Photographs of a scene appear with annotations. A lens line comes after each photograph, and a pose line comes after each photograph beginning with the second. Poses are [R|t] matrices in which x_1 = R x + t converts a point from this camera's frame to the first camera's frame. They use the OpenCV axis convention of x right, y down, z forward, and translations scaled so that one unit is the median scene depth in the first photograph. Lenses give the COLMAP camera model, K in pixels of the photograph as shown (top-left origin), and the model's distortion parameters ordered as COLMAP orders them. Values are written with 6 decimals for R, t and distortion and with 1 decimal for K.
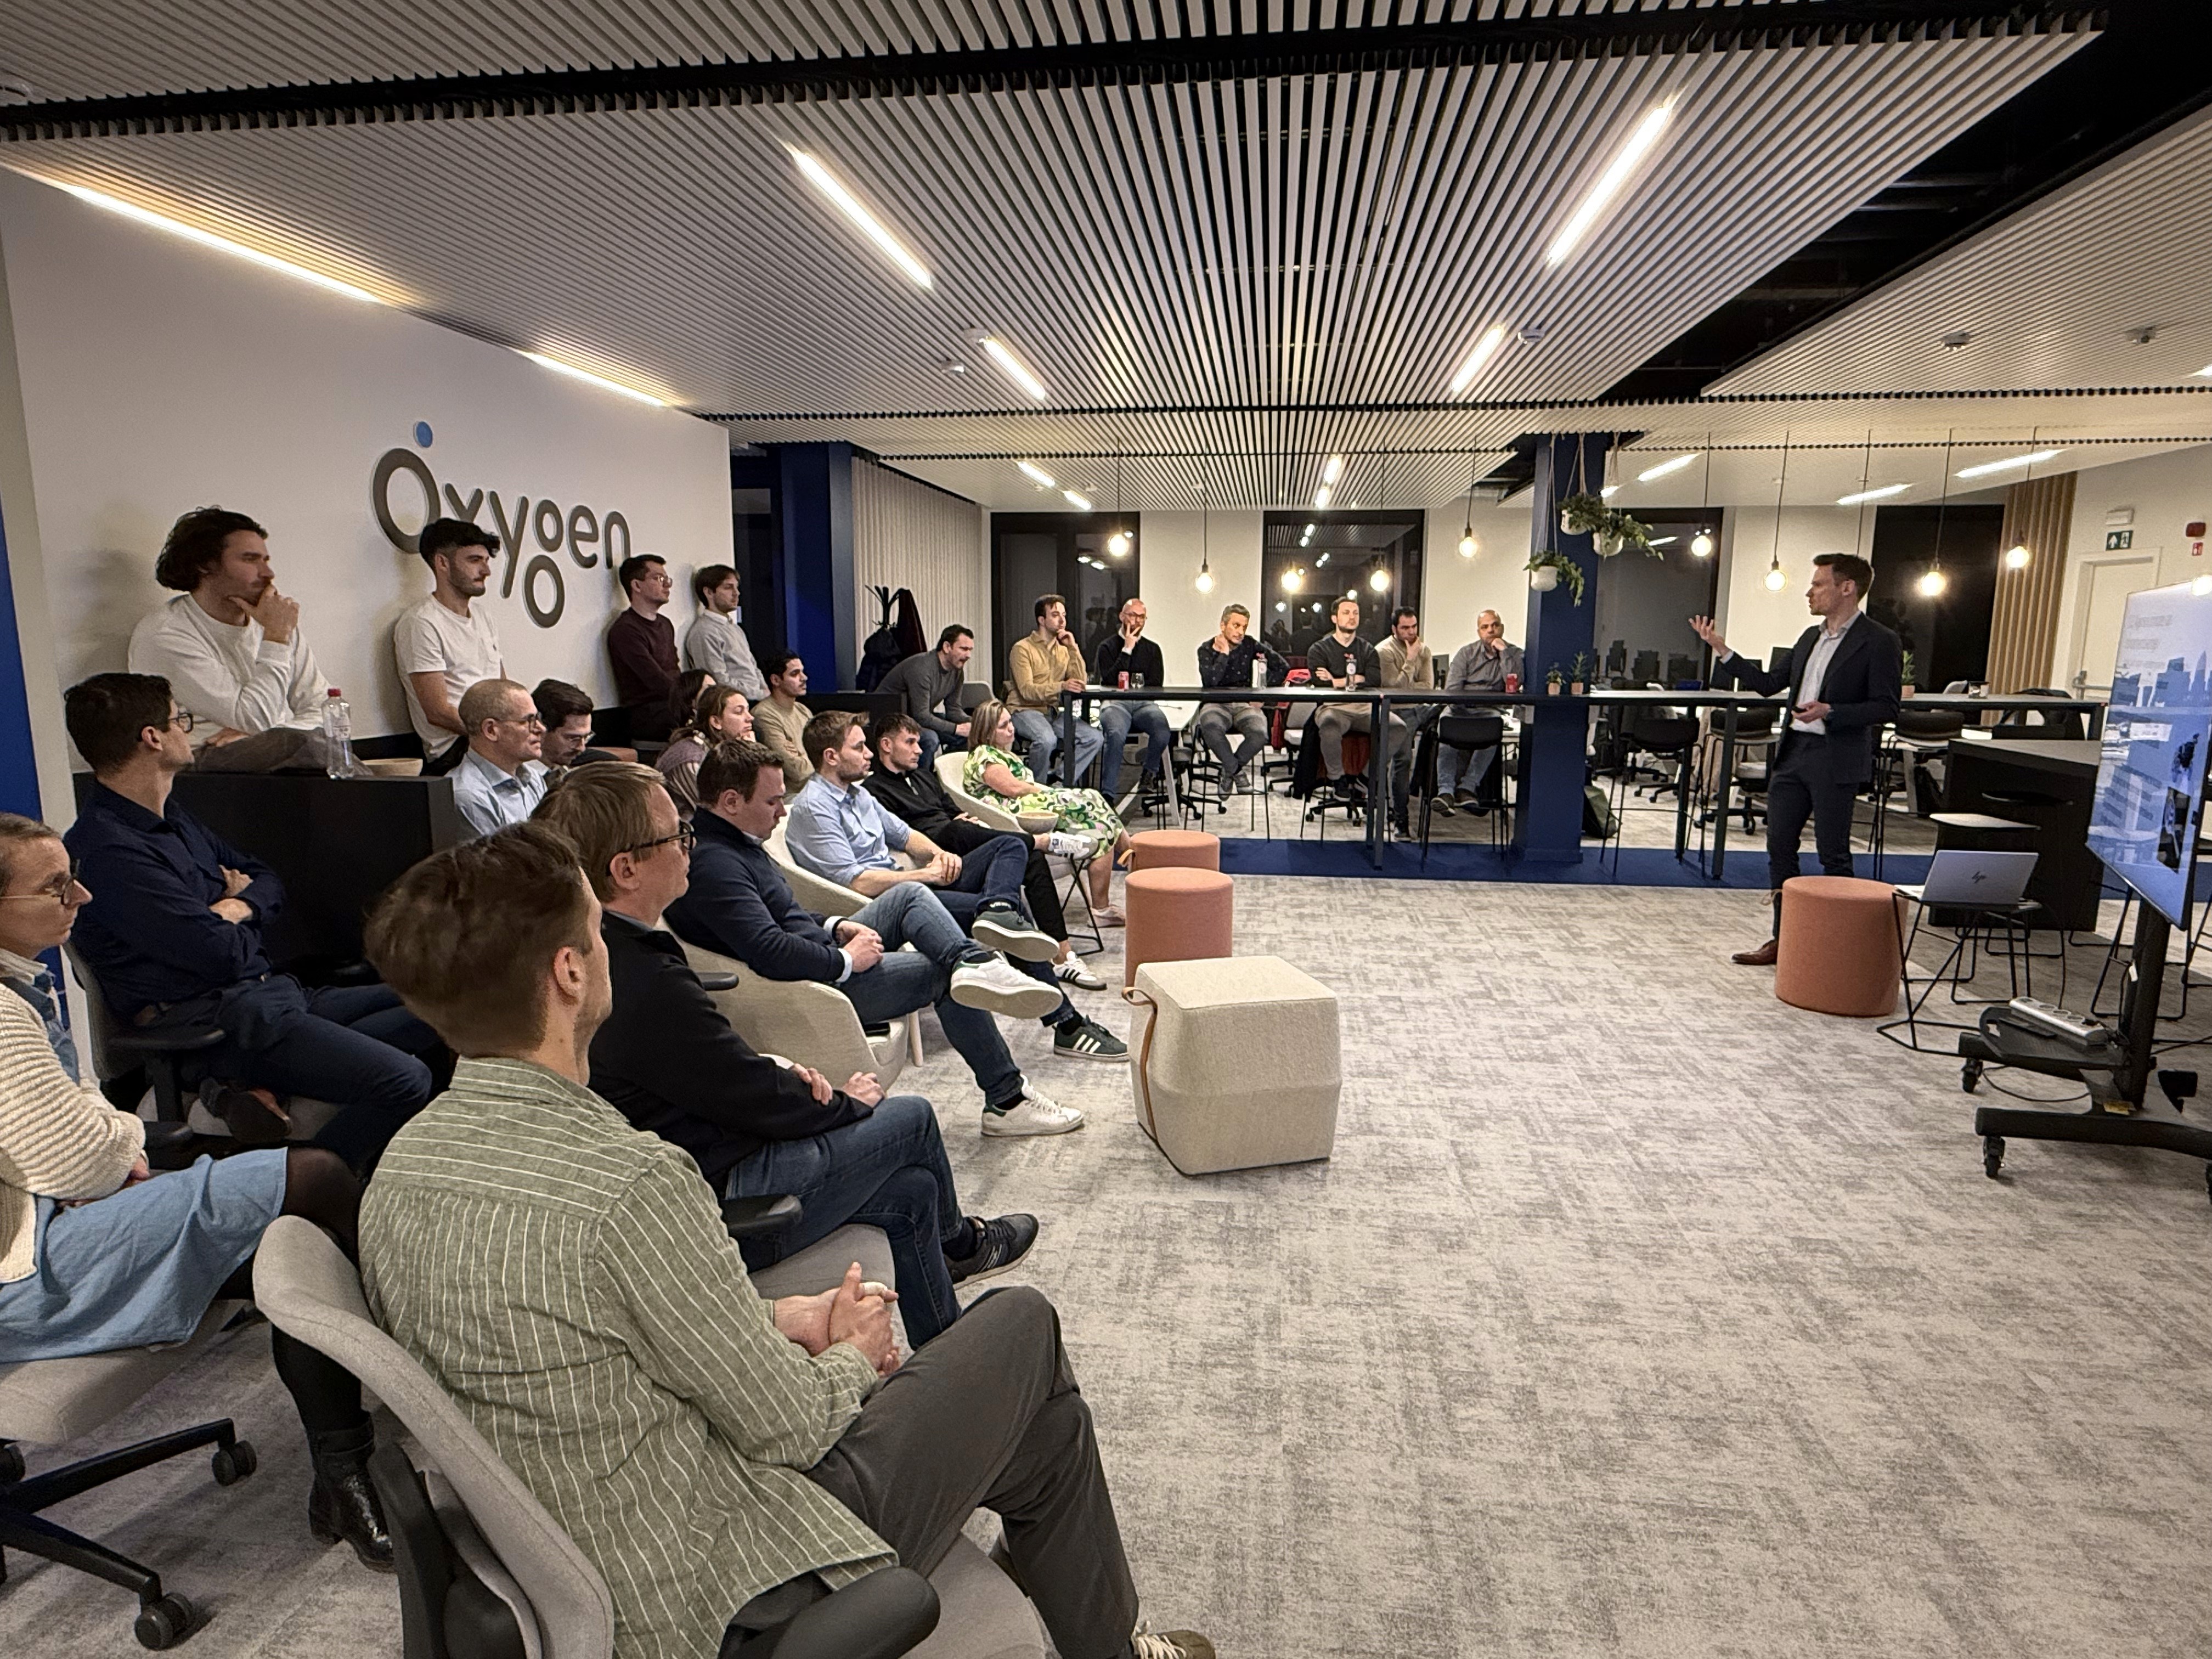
lens RADIAL K [[1319.4, 0, 1137.0], [0, 1319.4, 815.6], [0, 0, 1]] dist [0.019617, 0.001852]
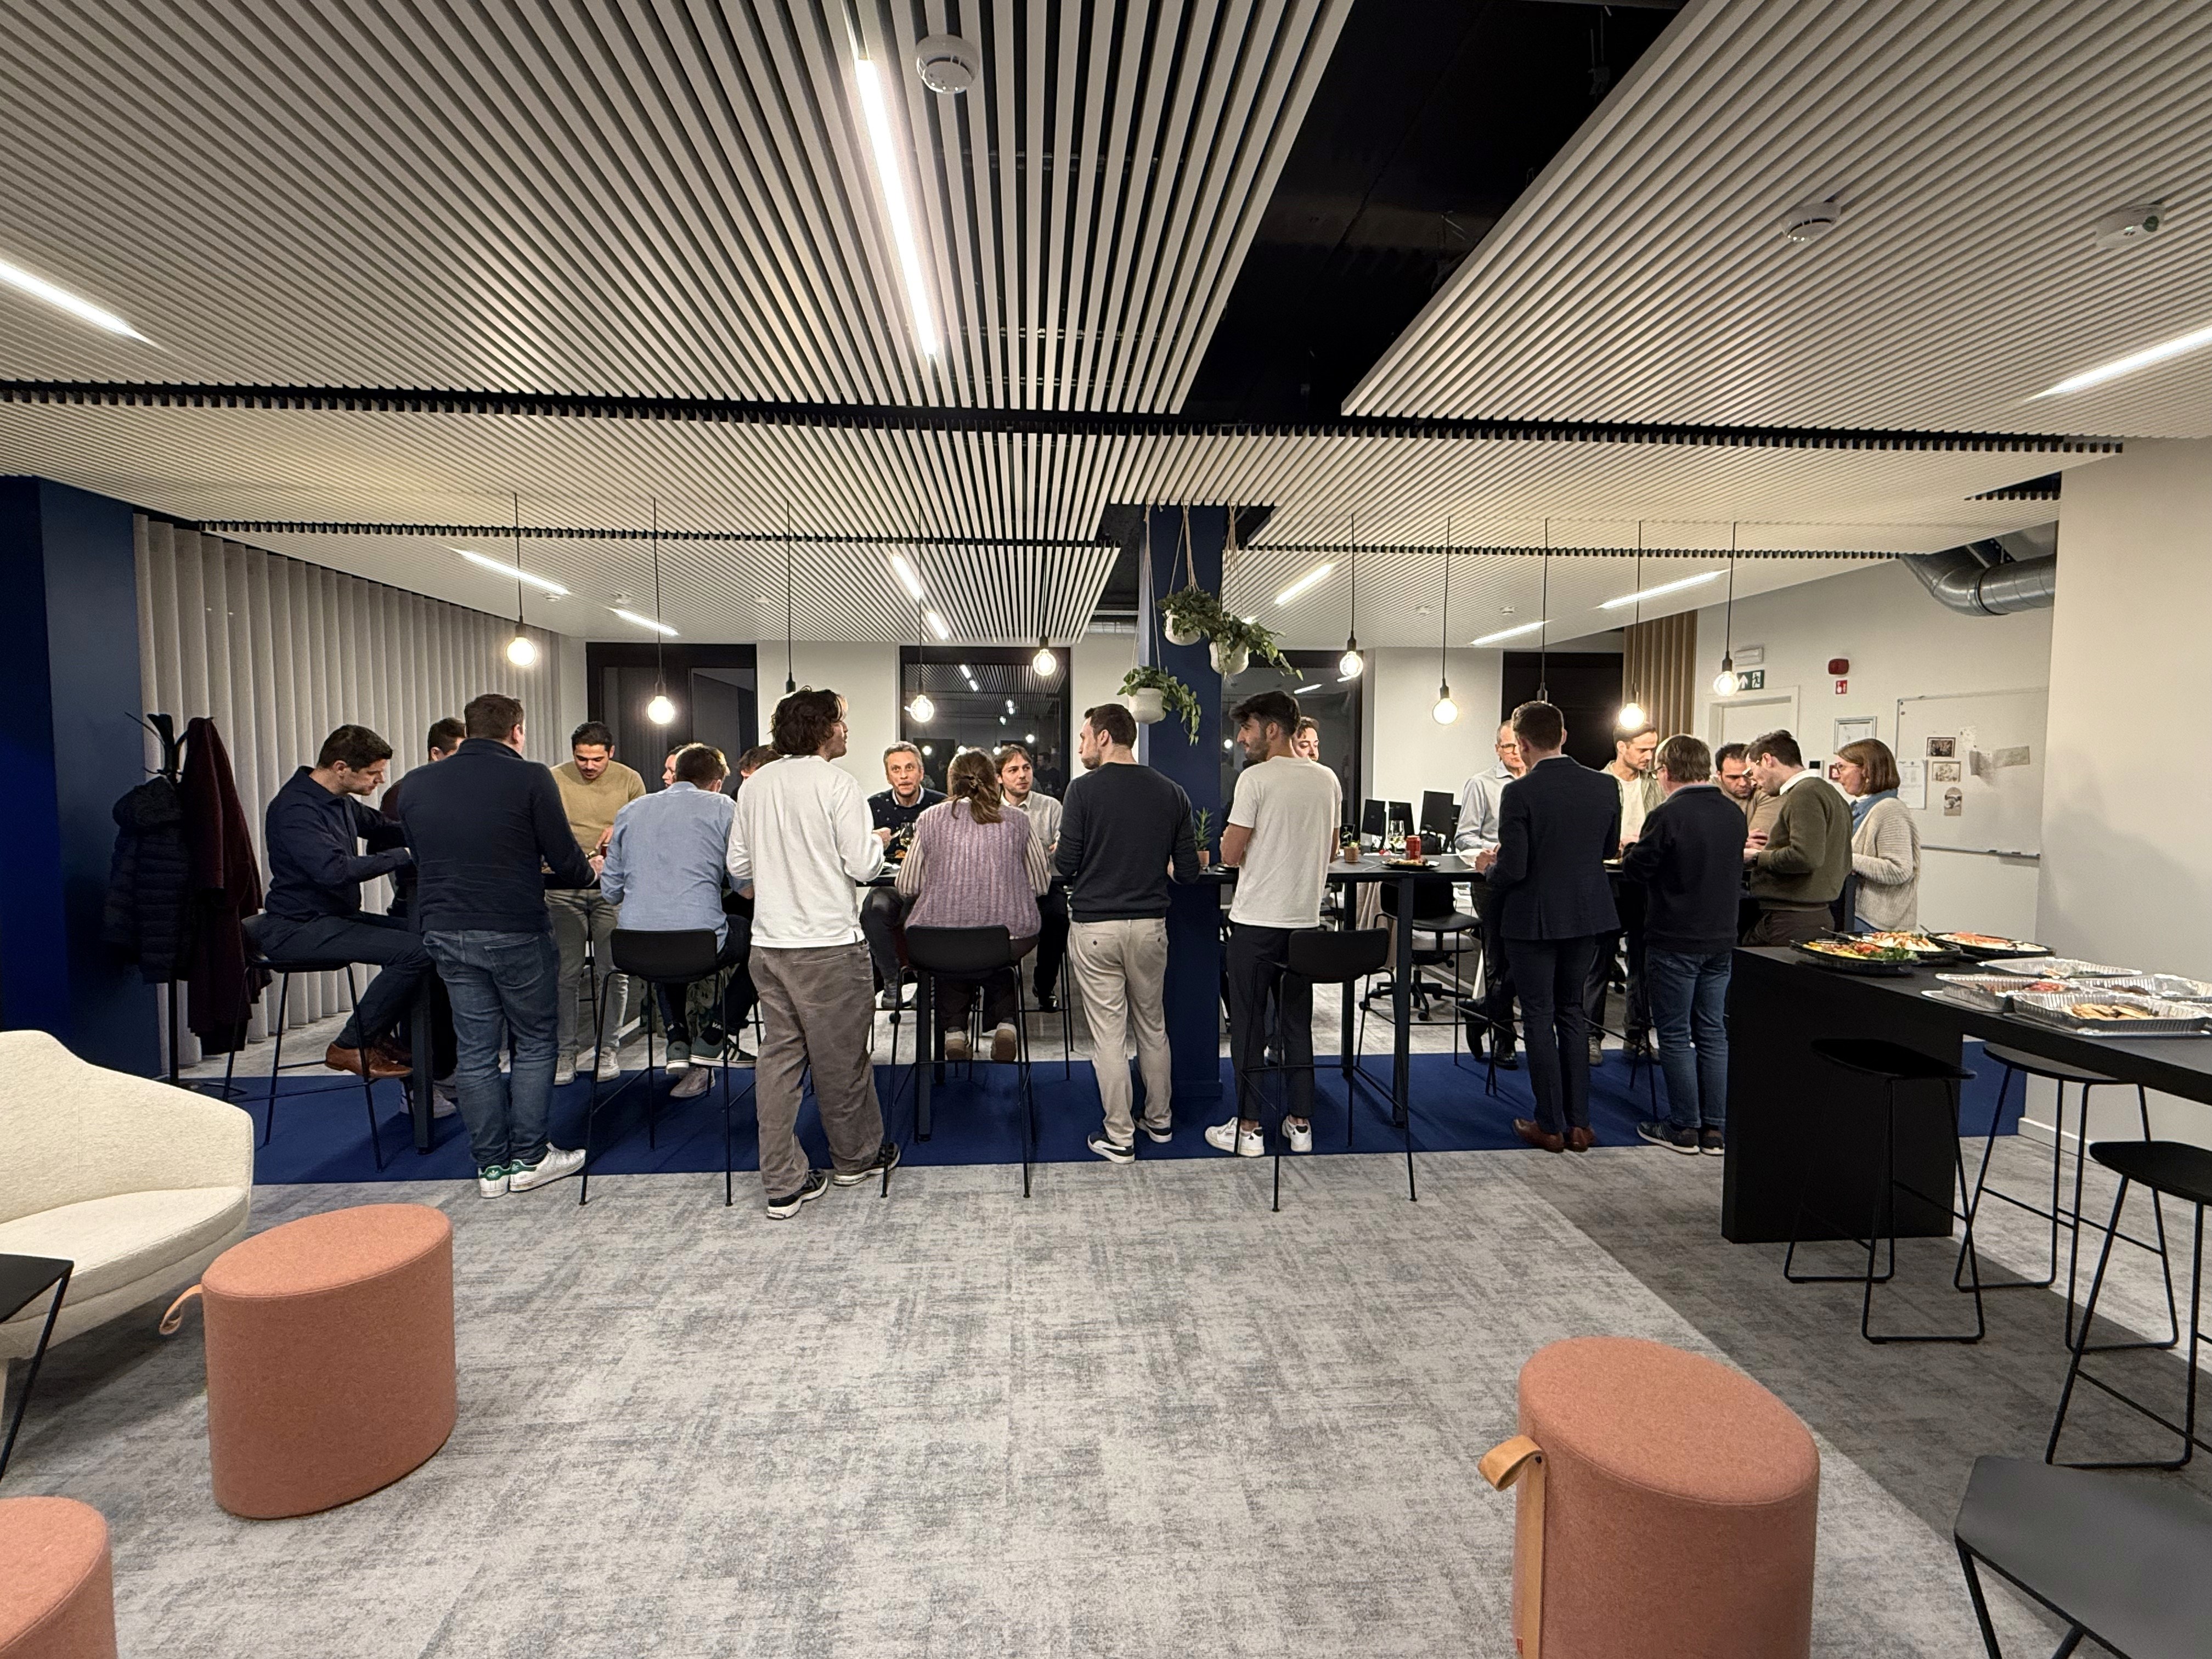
lens RADIAL K [[1013.5, 0, 1119.2], [0, 1013.5, 828.0], [0, 0, 1]] dist [0.007266, -0.002896]
pose [[0.982736, -0.018749, 0.184062, 0.270187], [0.033937, 0.996240, -0.079718, -0.101906], [-0.181876, 0.084588, 0.979676, 0.671329]]
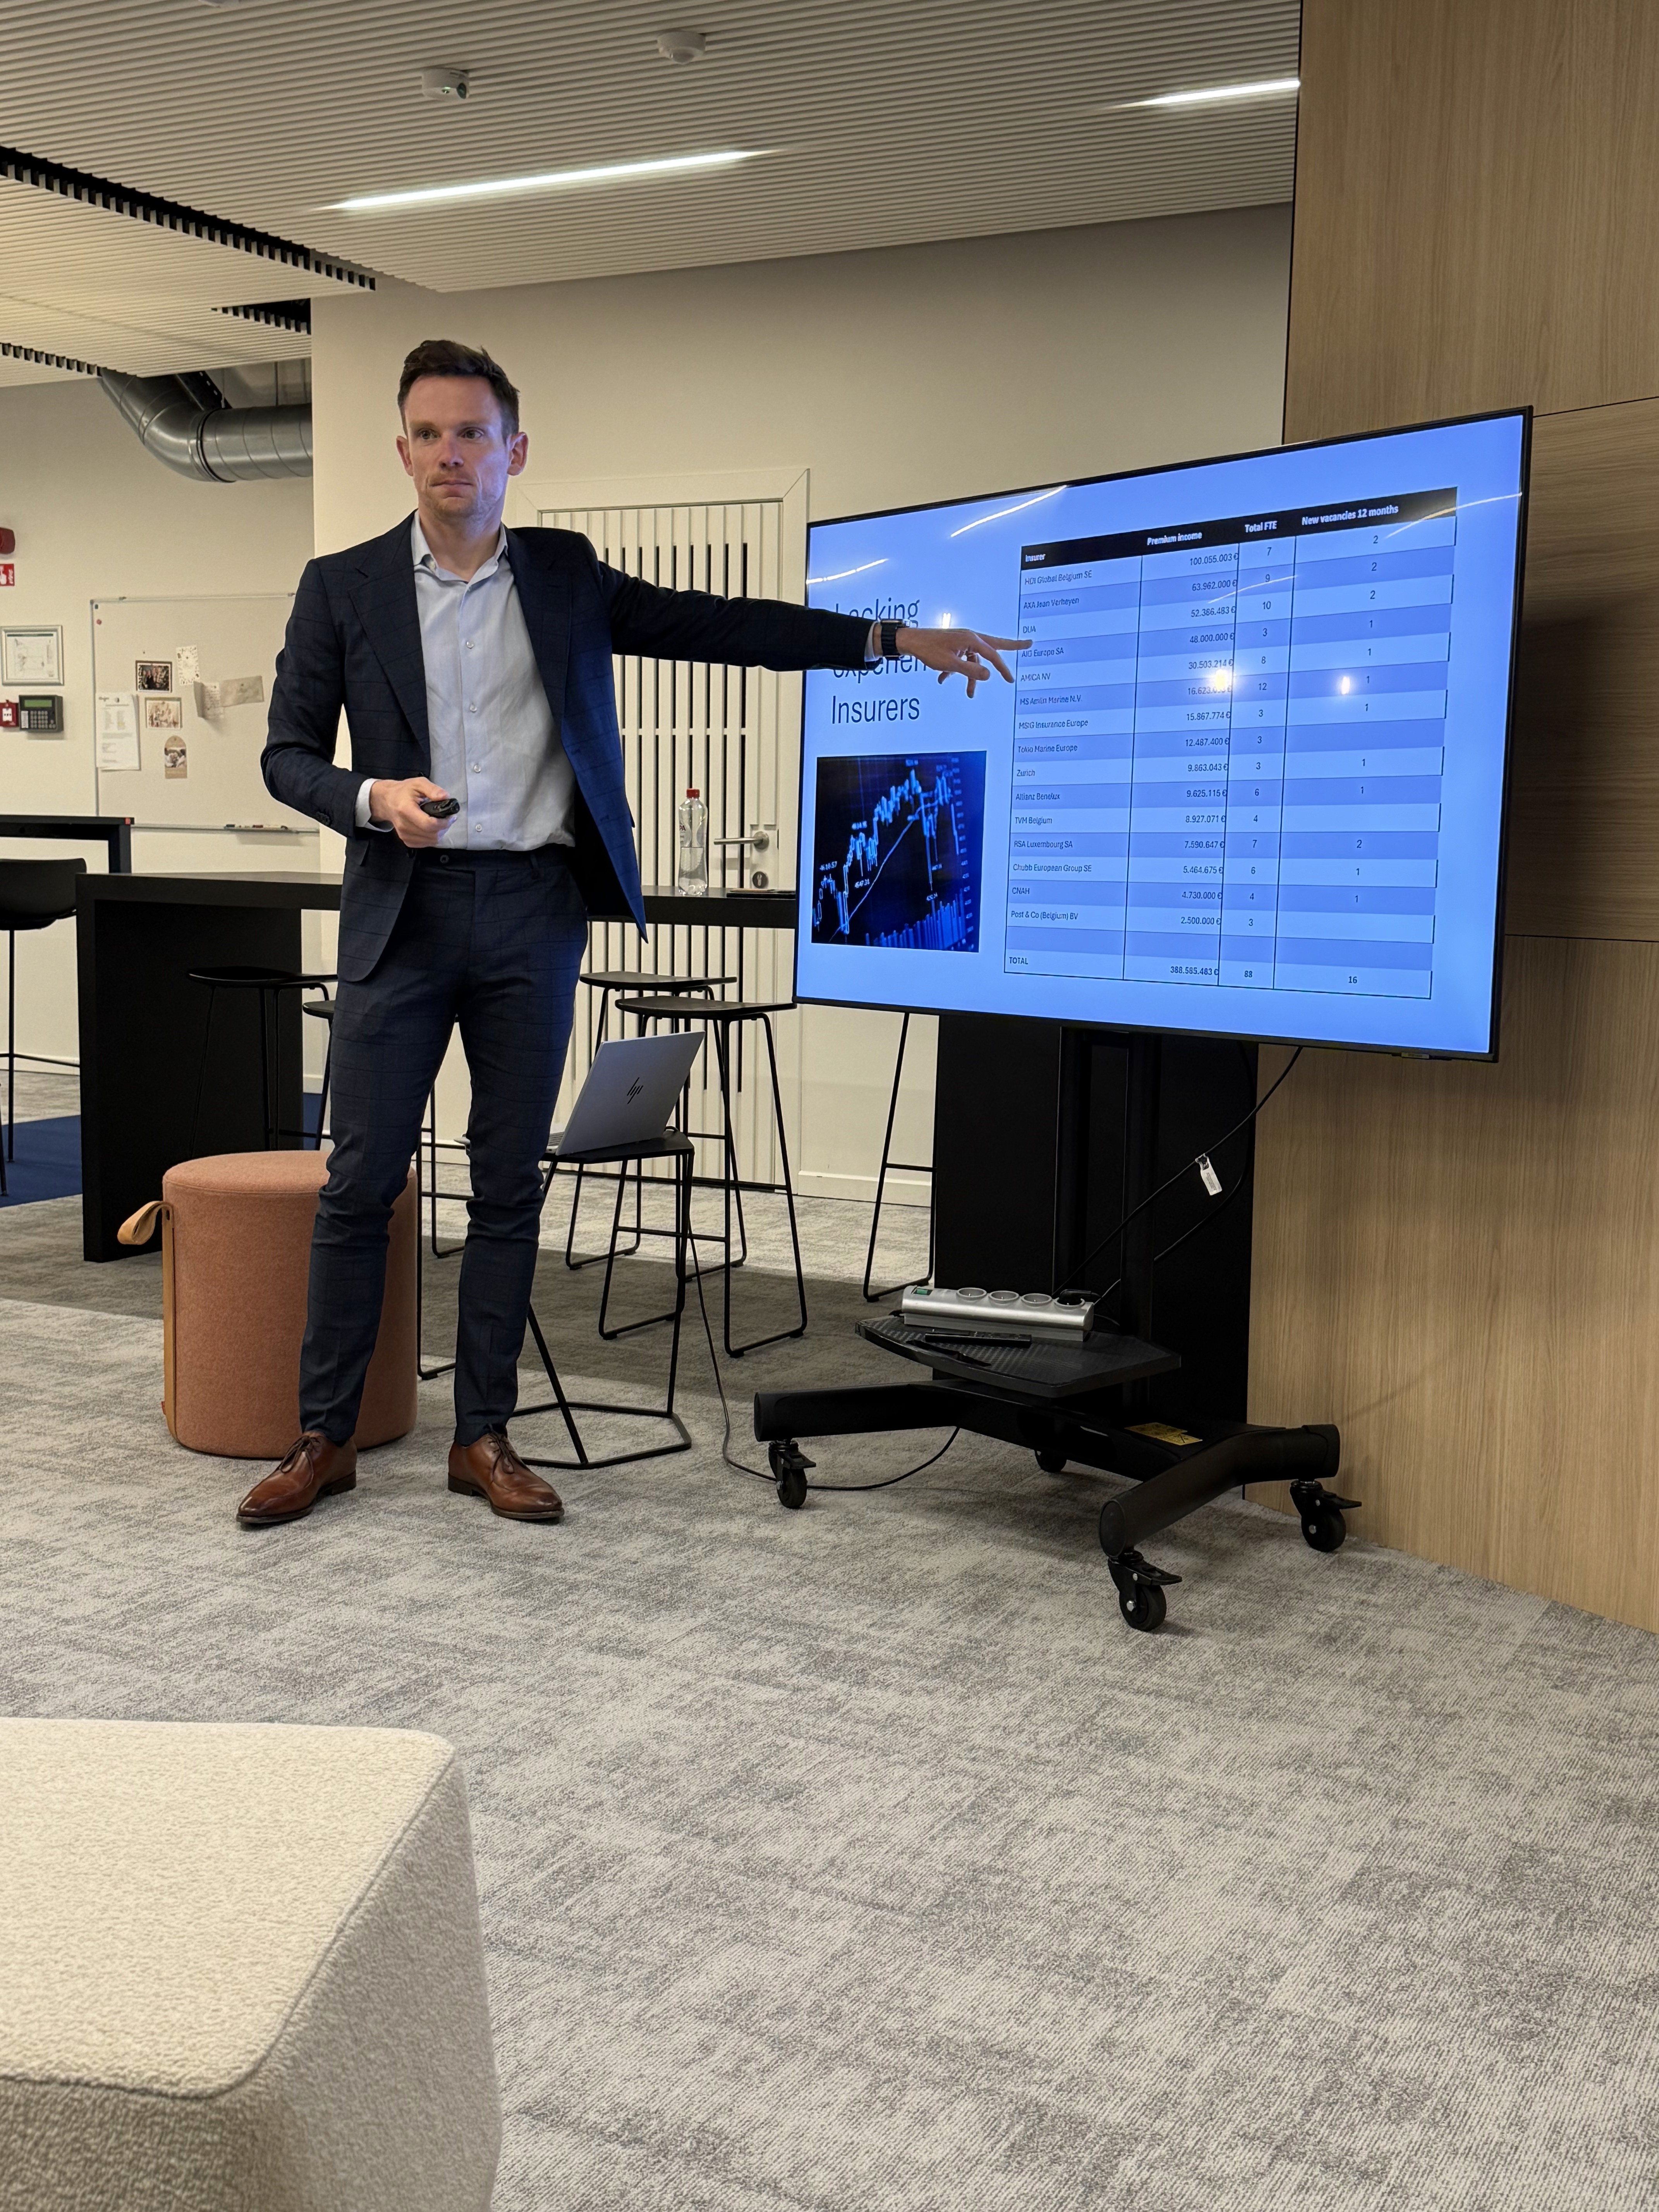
lens RADIAL K [[2422.8, 0, 837.9], [0, 2422.8, 1104.7], [0, 0, 1]] dist [0.098547, 0.000000]
pose [[0.352739, -0.106974, 0.929587, -0.148913], [0.125145, 0.989912, 0.066429, 0.001840], [-0.927316, 0.092901, 0.362568, 0.508795]]
